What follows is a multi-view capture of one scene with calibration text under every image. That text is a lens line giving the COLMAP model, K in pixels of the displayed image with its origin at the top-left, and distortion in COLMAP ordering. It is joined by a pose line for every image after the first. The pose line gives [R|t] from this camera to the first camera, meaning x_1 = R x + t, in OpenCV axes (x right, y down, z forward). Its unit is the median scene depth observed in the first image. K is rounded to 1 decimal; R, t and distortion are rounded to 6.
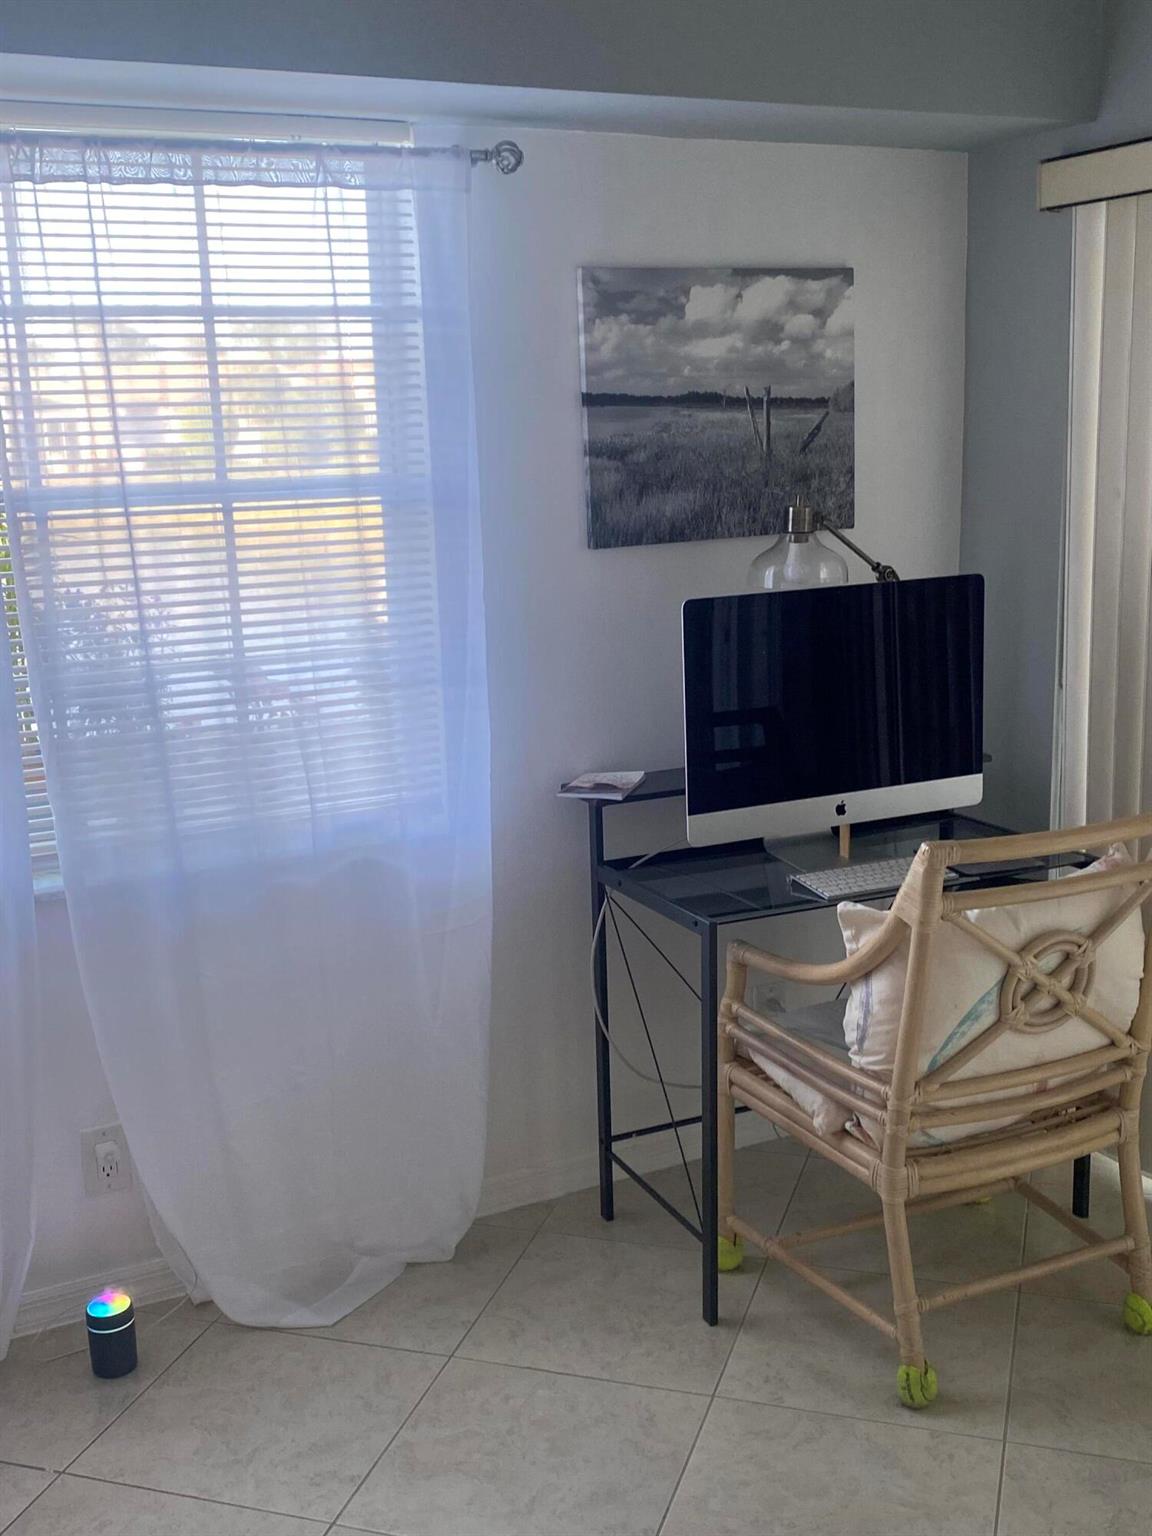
lens RADIAL K [[1629.4, 0, 610.9], [0, 1629.4, 770.2], [0, 0, 1]] dist [0.140400, -0.334688]
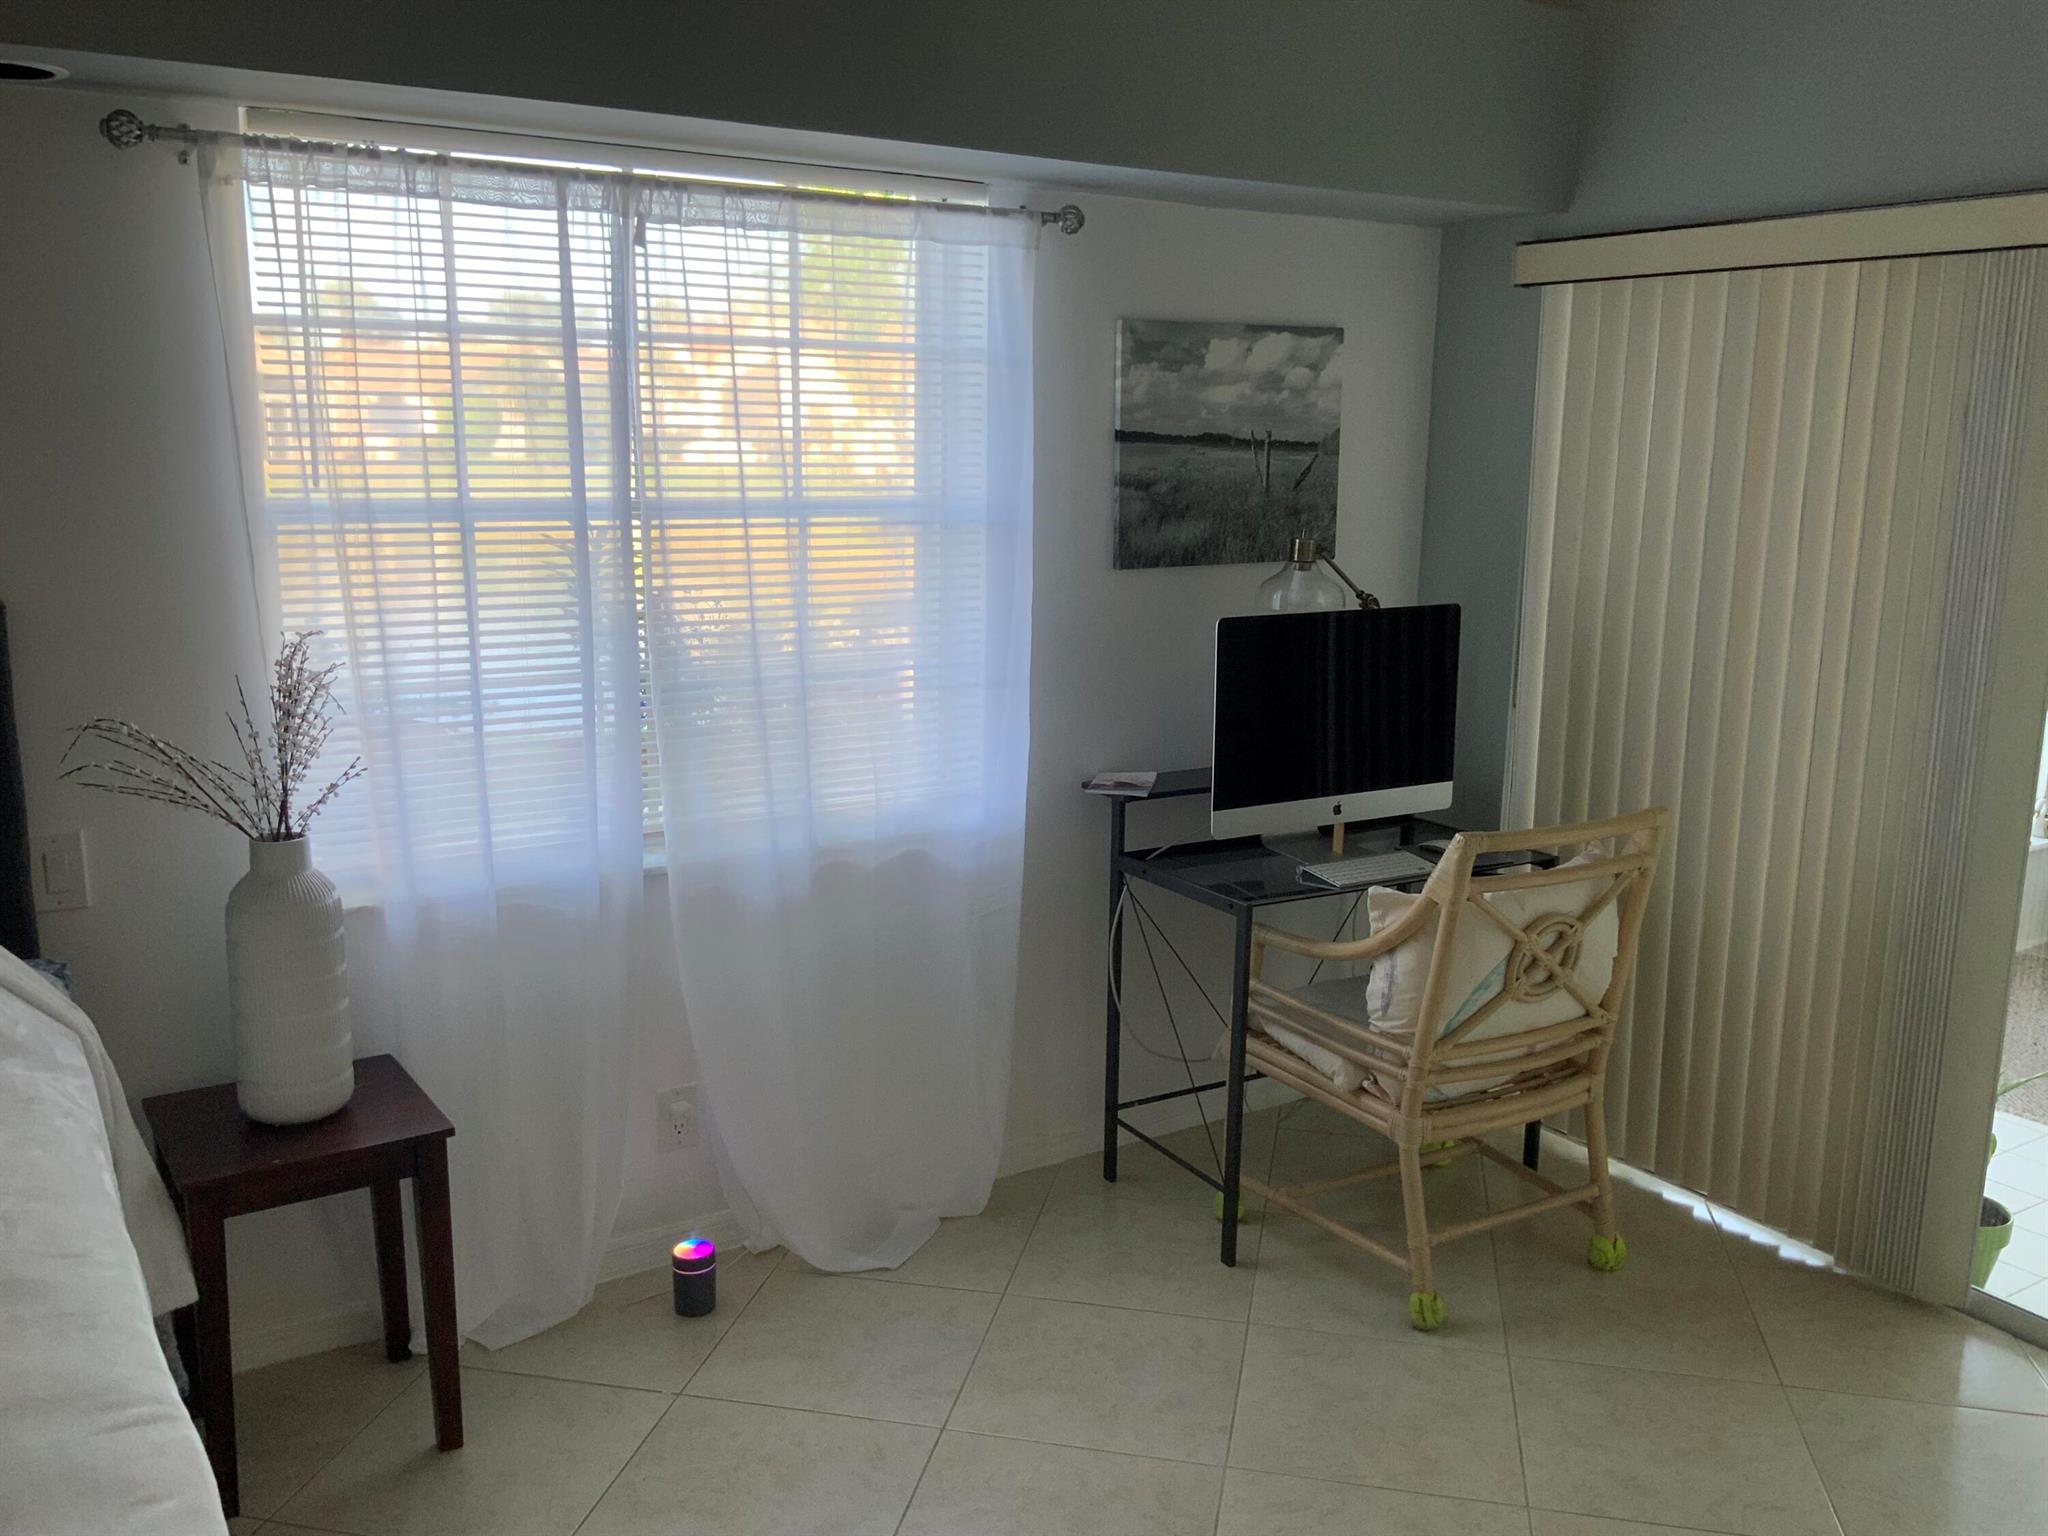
lens RADIAL K [[1697.5, 0, 1024.0], [0, 1697.5, 768.0], [0, 0, 1]] dist [0.108563, -0.209049]
pose [[0.994287, 0.022365, 0.104367, -0.202784], [-0.020321, 0.999581, -0.020611, 0.025061], [-0.104784, 0.018372, 0.994325, -0.143222]]
